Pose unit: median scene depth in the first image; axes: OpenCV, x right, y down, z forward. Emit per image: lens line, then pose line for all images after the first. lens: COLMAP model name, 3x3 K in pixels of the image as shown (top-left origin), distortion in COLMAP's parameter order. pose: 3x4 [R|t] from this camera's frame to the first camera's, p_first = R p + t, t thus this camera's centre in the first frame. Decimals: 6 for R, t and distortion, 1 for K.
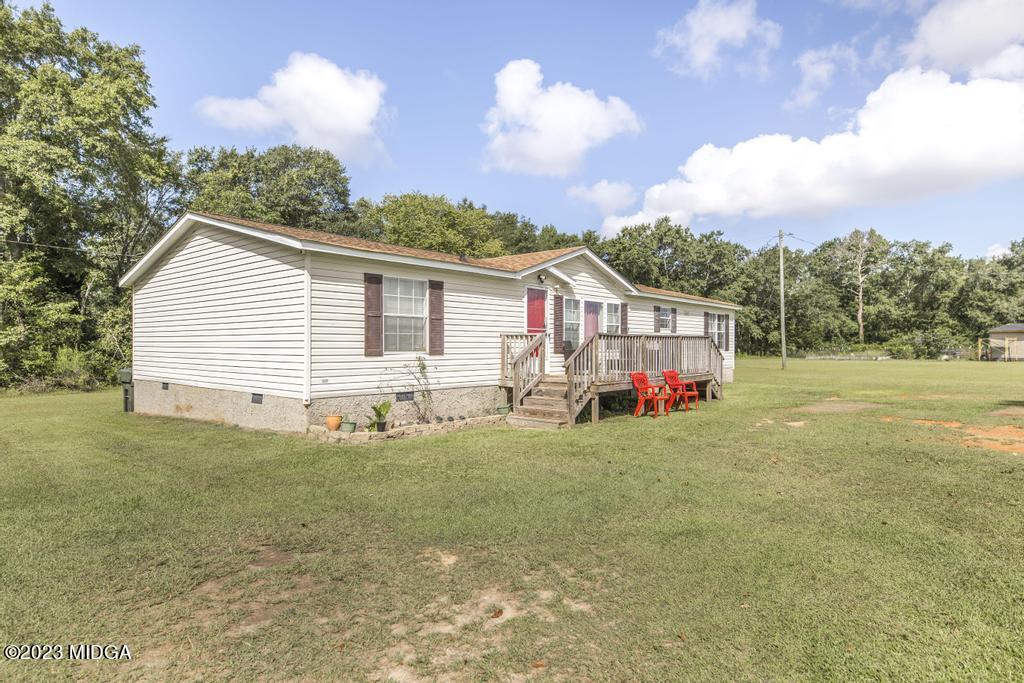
lens RADIAL K [[567.0, 0, 507.3], [0, 567.0, 343.9], [0, 0, 1]] dist [-0.001158, -0.001177]
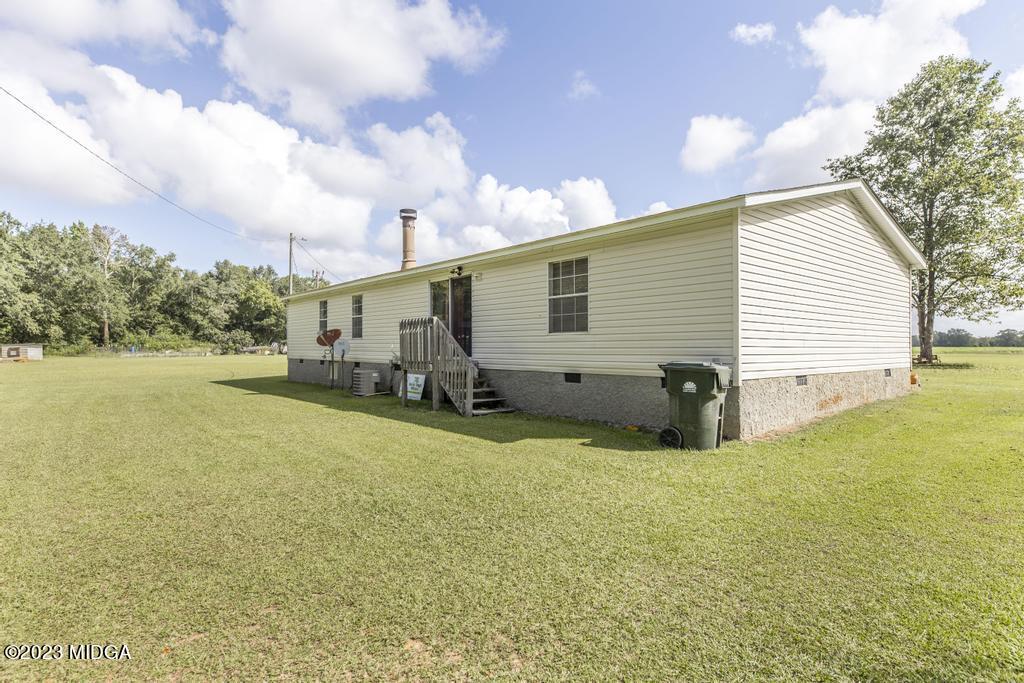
lens RADIAL K [[540.9, 0, 507.2], [0, 540.9, 345.9], [0, 0, 1]] dist [-0.004188, 0.002623]
pose [[0.163450, -0.000326, 0.986552, -0.212141], [-0.002574, 0.999996, 0.000756, 0.005467], [-0.986548, -0.002663, 0.163449, 0.197477]]
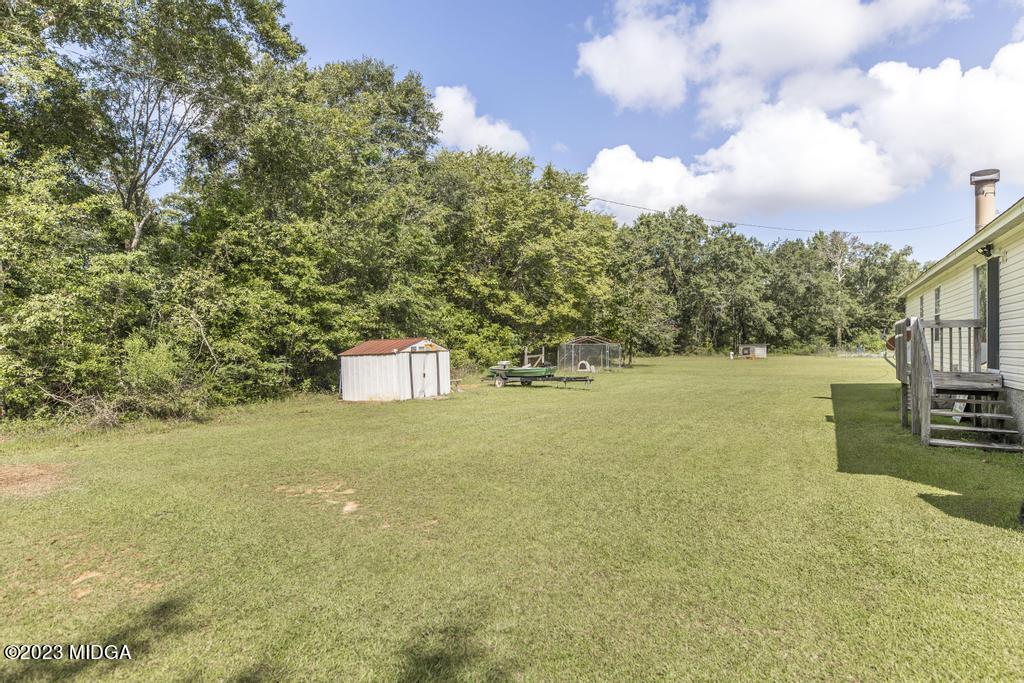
lens RADIAL K [[567.0, 0, 513.4], [0, 567.0, 339.1], [0, 0, 1]] dist [-0.001158, -0.001177]
pose [[0.980232, 0.003575, 0.197821, -0.180185], [-0.002392, 0.999978, -0.006220, 0.003497], [-0.197839, 0.005624, 0.980218, 0.137209]]
